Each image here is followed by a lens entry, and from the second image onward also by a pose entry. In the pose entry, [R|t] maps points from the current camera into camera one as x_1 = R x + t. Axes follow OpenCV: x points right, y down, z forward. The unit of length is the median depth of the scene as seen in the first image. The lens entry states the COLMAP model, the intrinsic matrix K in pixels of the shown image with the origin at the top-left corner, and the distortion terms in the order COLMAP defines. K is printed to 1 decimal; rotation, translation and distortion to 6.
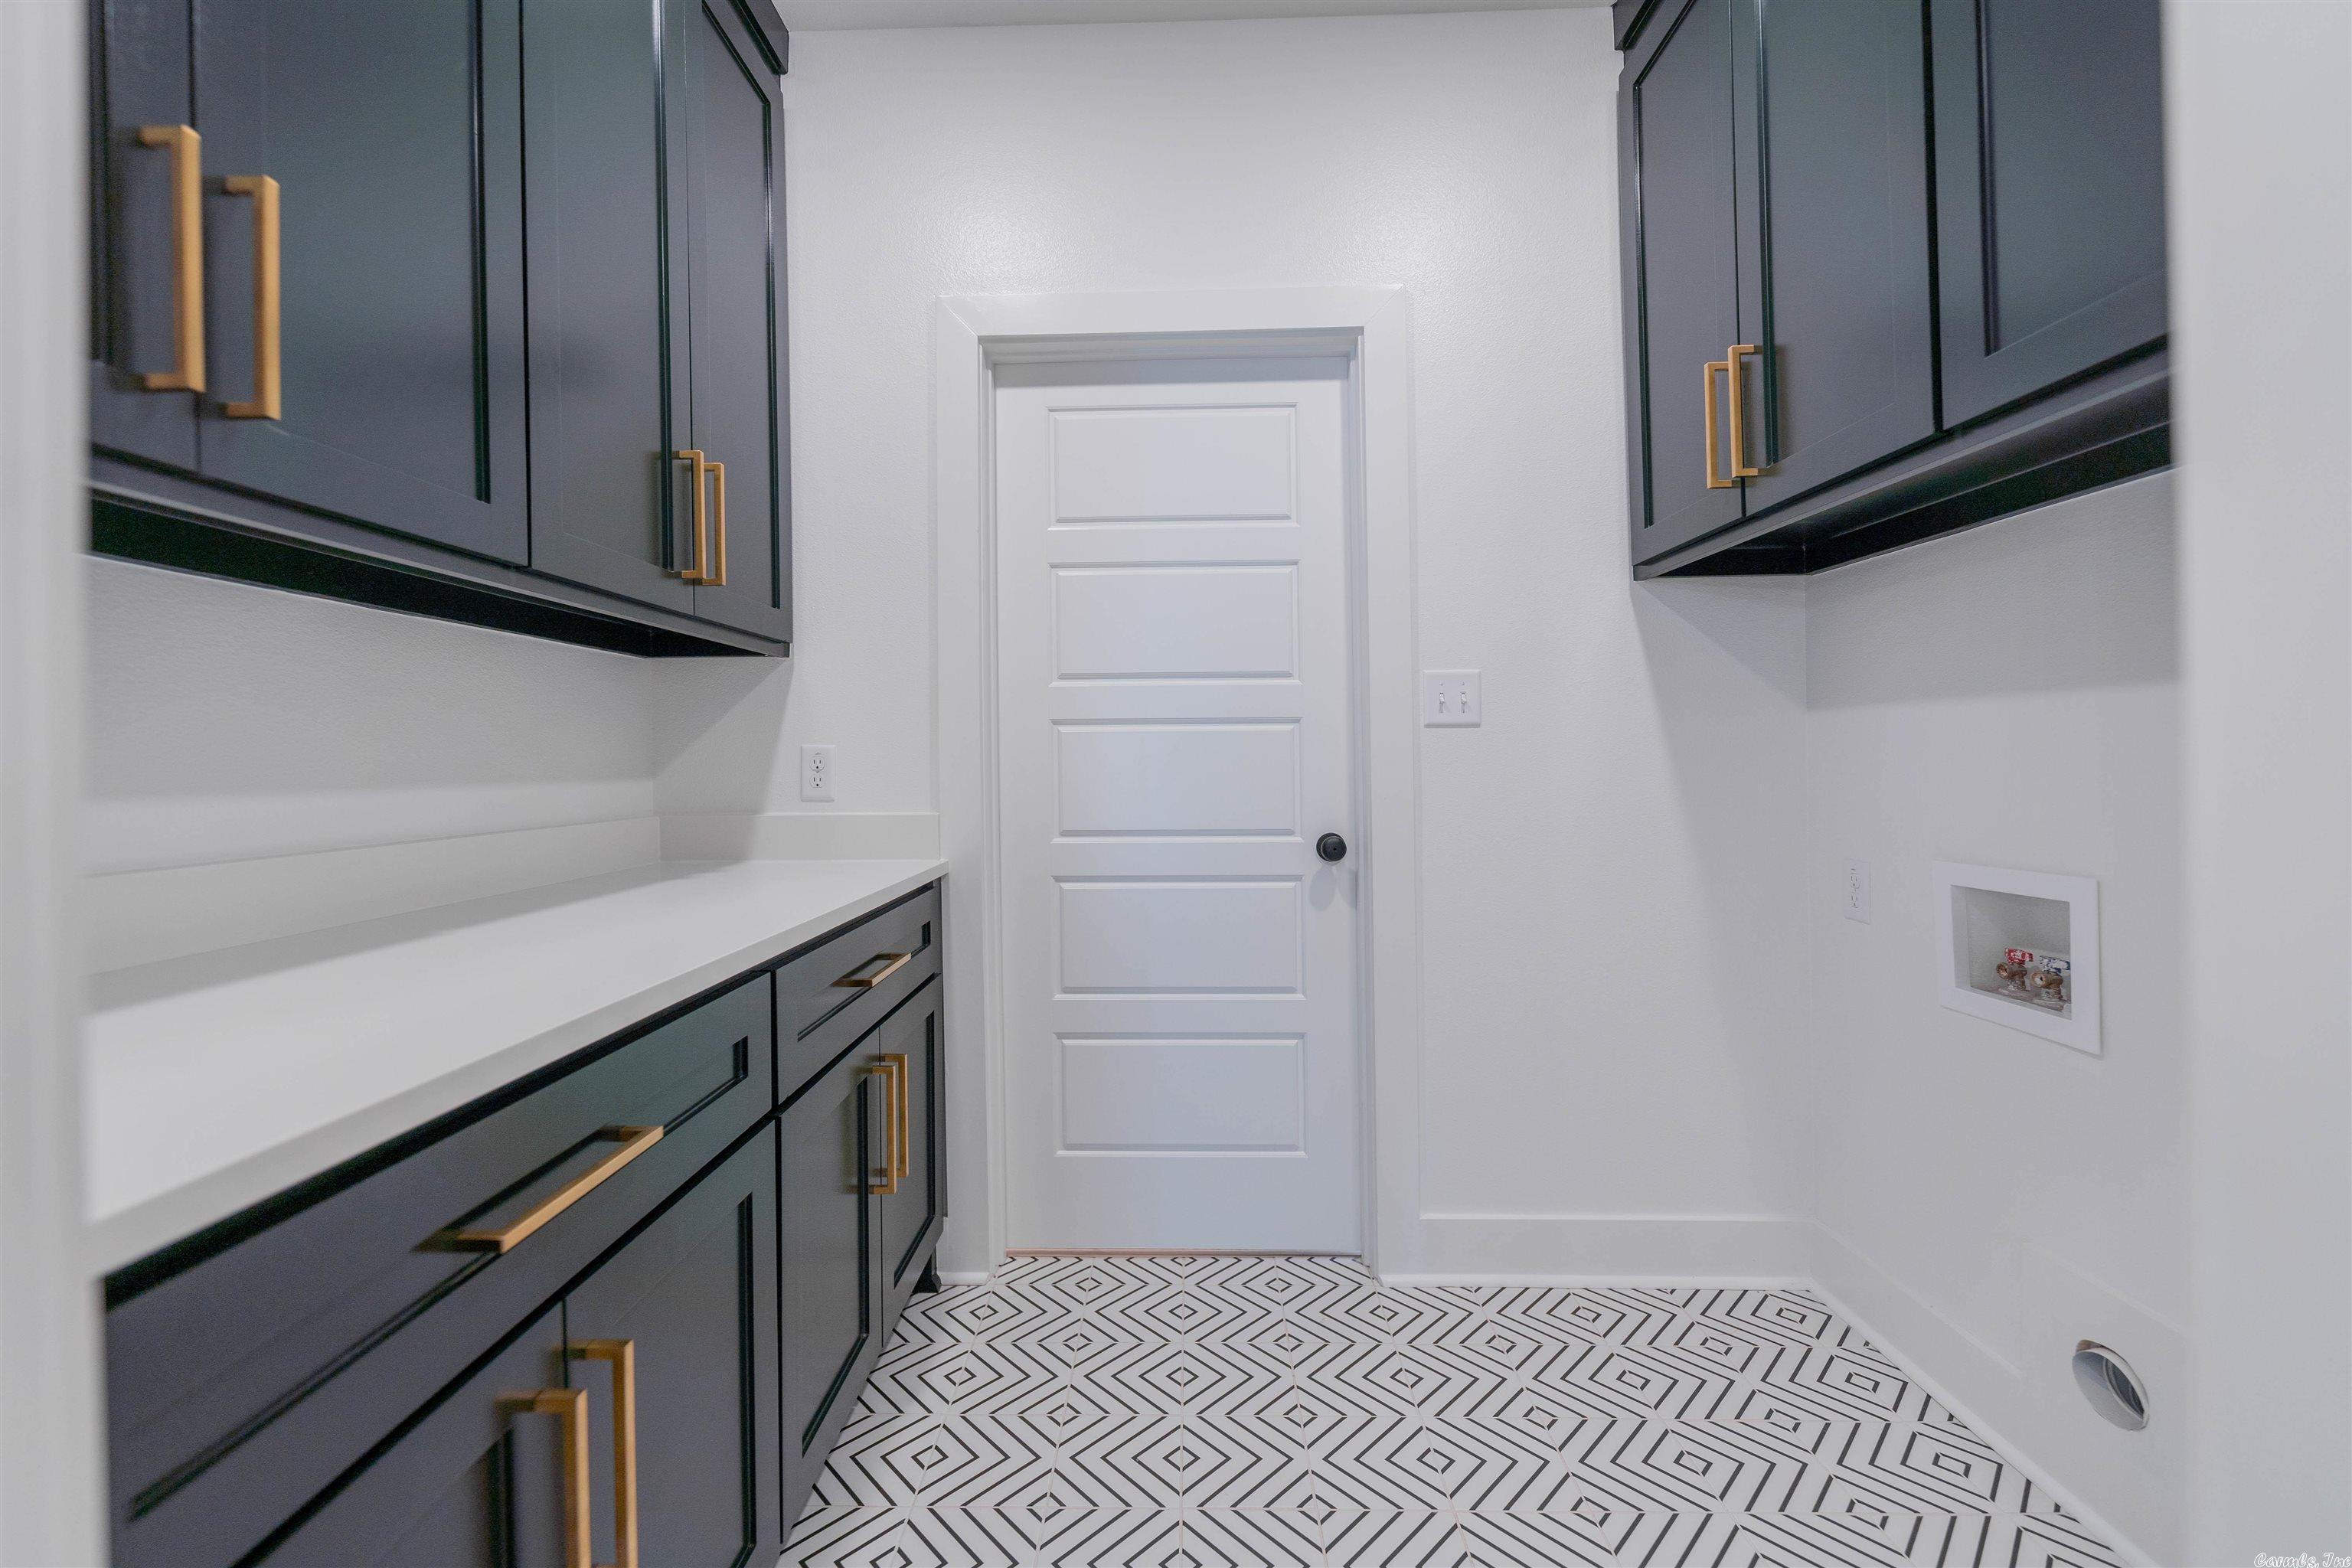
lens RADIAL K [[955.9, 0, 1166.2], [0, 955.9, 778.2], [0, 0, 1]] dist [0.004347, -0.000816]
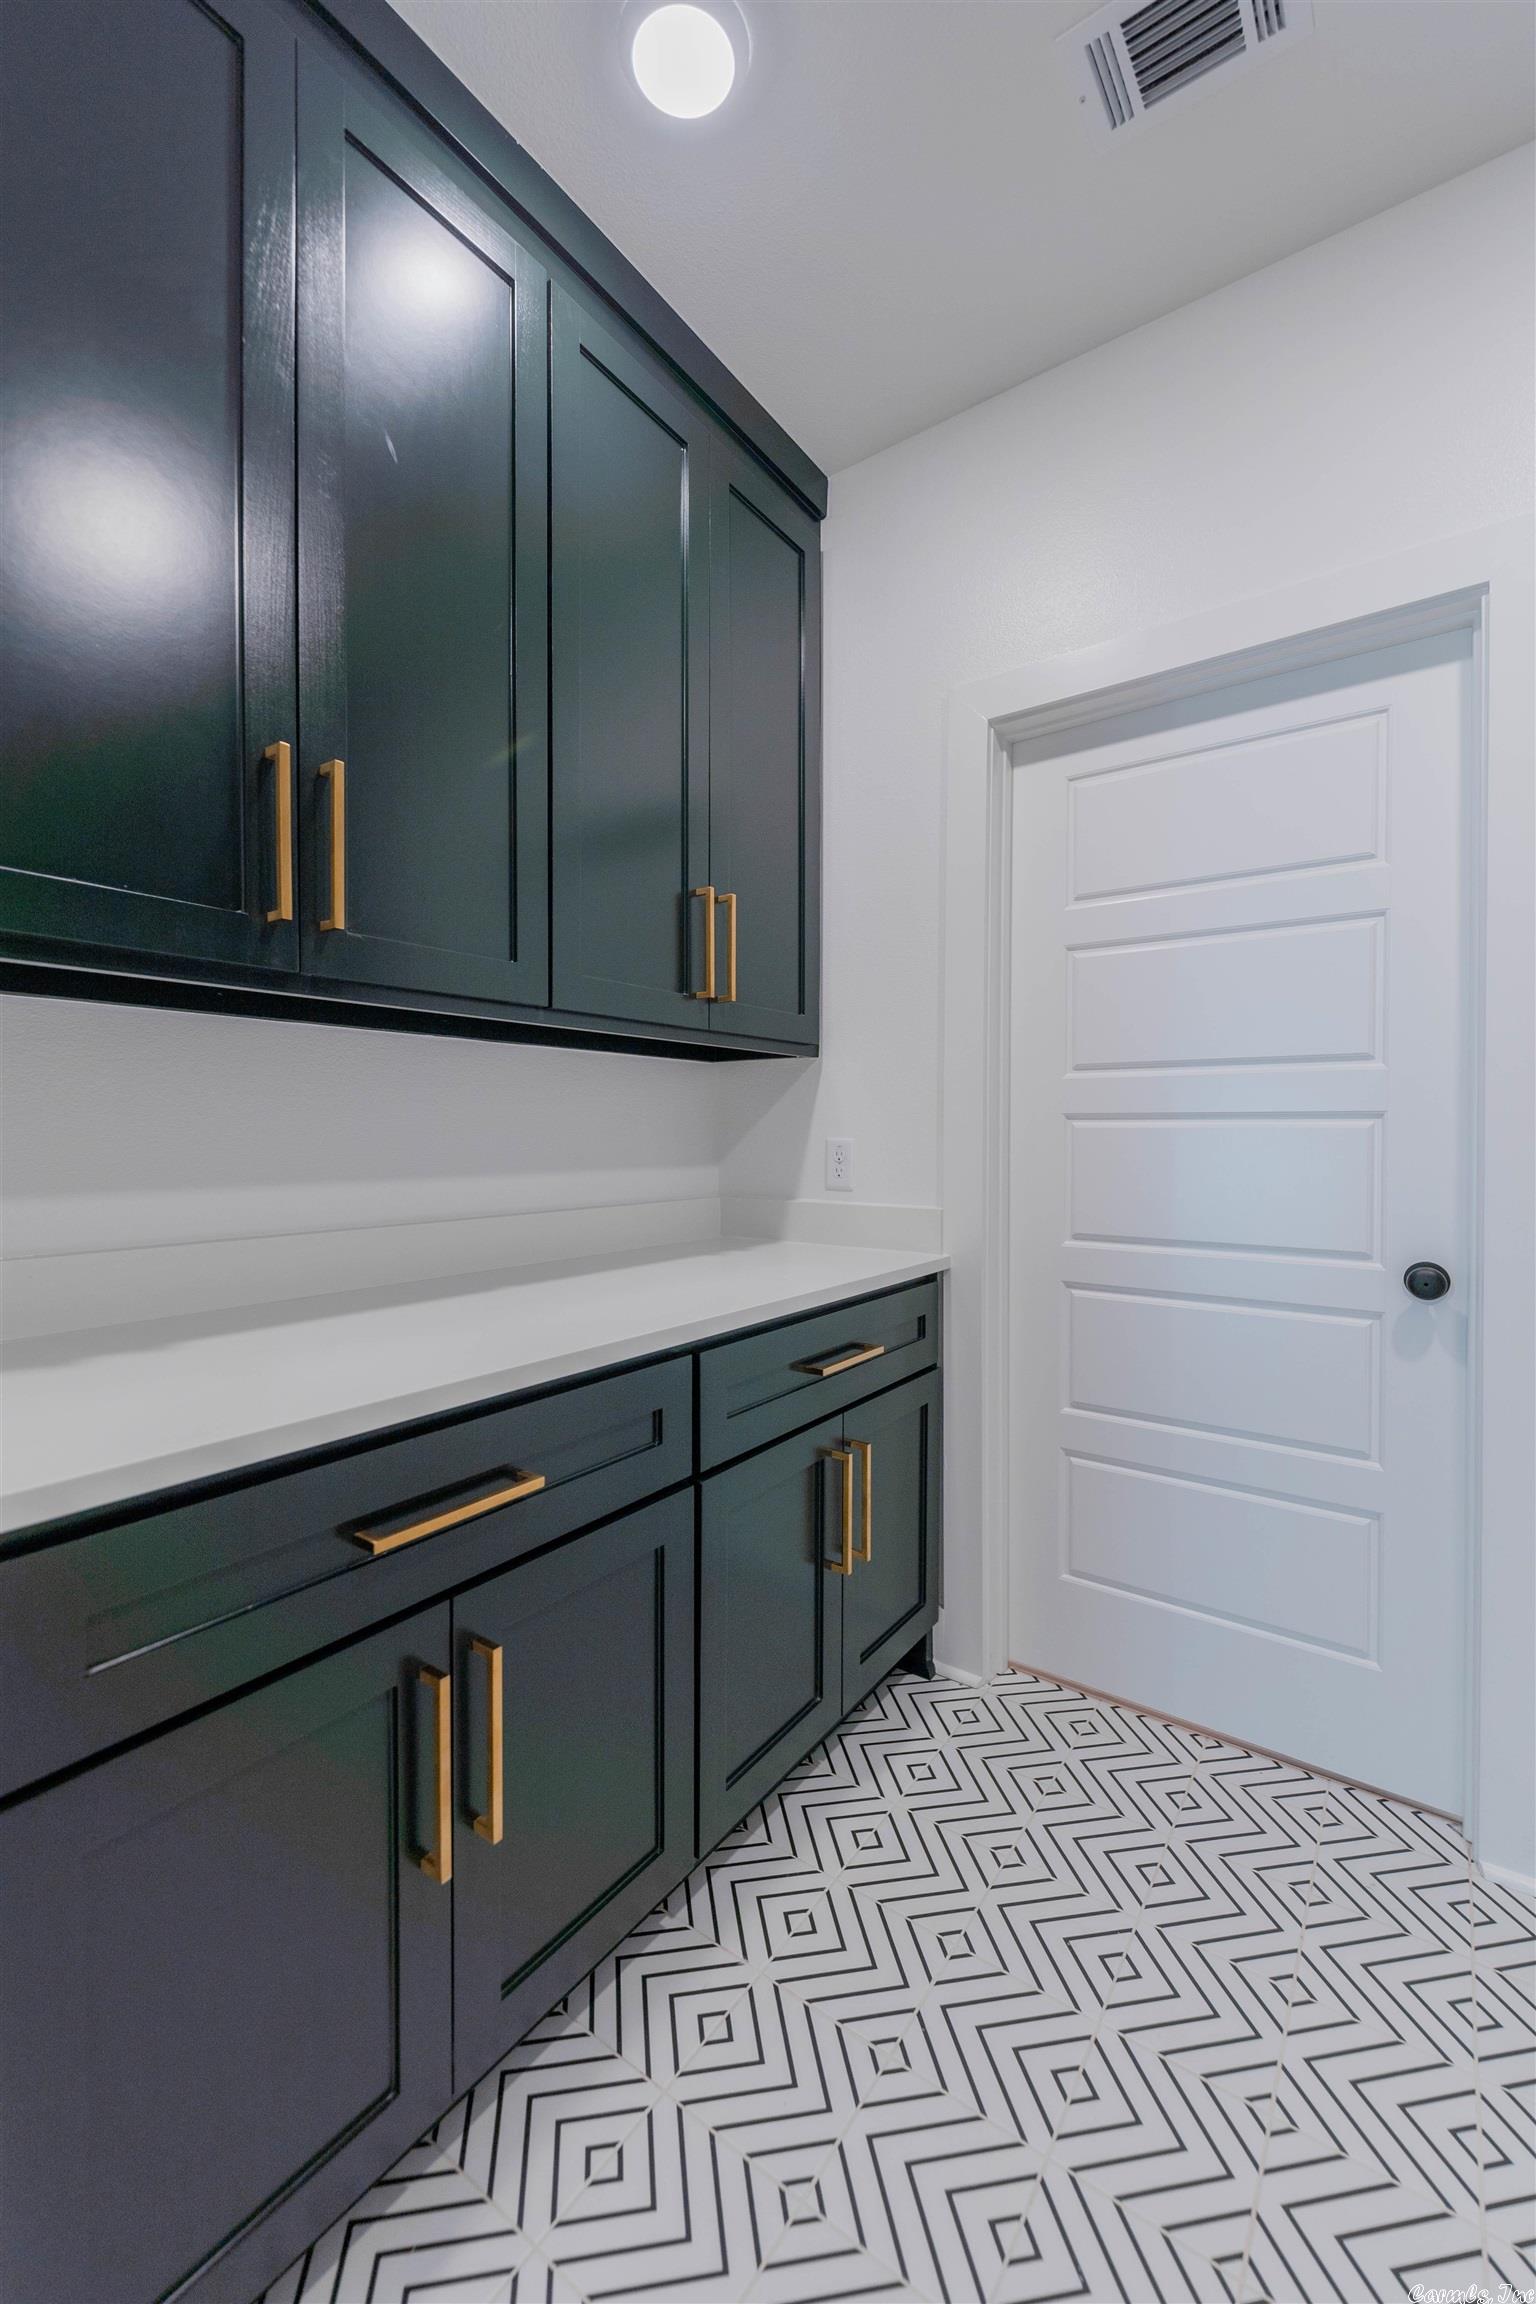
lens RADIAL K [[936.4, 0, 771.8], [0, 936.4, 1158.0], [0, 0, 1]] dist [0.004347, -0.000816]
pose [[0.823186, 0.027498, -0.567106, 0.171059], [-0.020325, 0.999614, 0.018967, -0.030725], [0.567408, -0.004087, 0.823427, 0.089290]]
